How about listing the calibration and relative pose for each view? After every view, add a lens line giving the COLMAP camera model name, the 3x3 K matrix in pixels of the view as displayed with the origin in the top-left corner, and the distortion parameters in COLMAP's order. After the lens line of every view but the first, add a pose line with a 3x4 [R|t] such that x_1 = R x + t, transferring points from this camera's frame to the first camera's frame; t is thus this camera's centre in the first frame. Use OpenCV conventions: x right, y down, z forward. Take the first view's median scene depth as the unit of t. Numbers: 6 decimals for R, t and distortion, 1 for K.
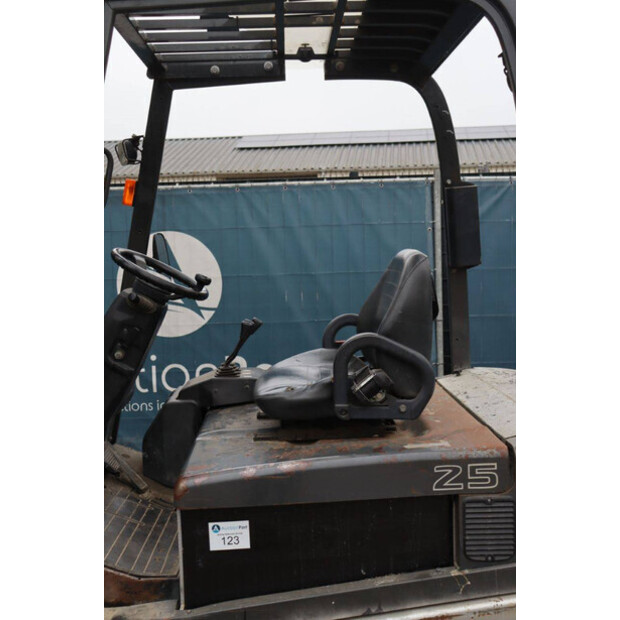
lens RADIAL K [[706.6, 0, 312.1], [0, 706.6, 307.8], [0, 0, 1]] dist [-0.000843, 0.000000]
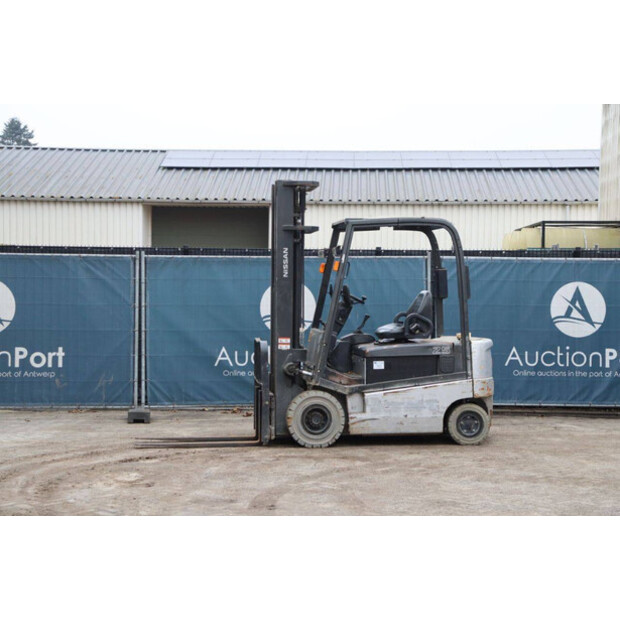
lens RADIAL K [[1142.6, 0, 311.0], [0, 1142.6, 309.8], [0, 0, 1]] dist [0.208646, 0.000000]
pose [[0.995275, 0.025527, 0.093681, -0.428459], [-0.018411, 0.996933, -0.076058, 0.202942], [-0.095335, 0.073974, 0.992693, -2.044165]]
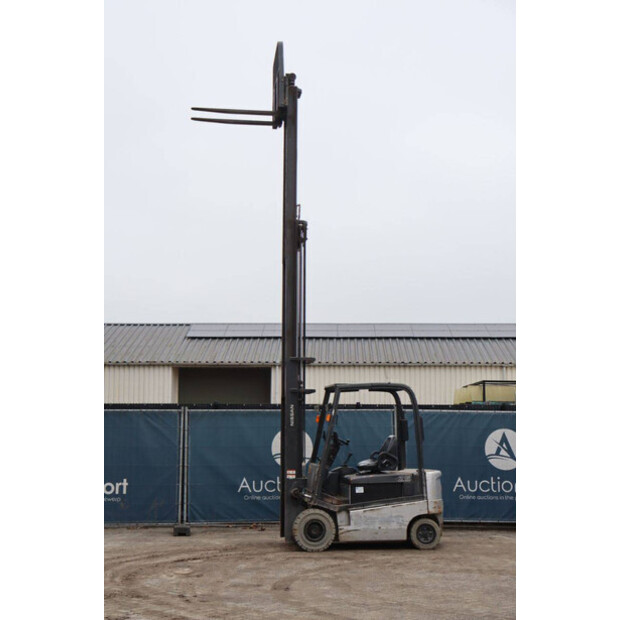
lens RADIAL K [[943.9, 0, 304.3], [0, 943.9, 309.3], [0, 0, 1]] dist [0.136951, 0.000000]
pose [[0.995109, 0.035253, 0.092280, -0.493896], [-0.013985, 0.975021, -0.221672, 0.236572], [-0.097790, 0.219297, 0.970745, -2.455111]]
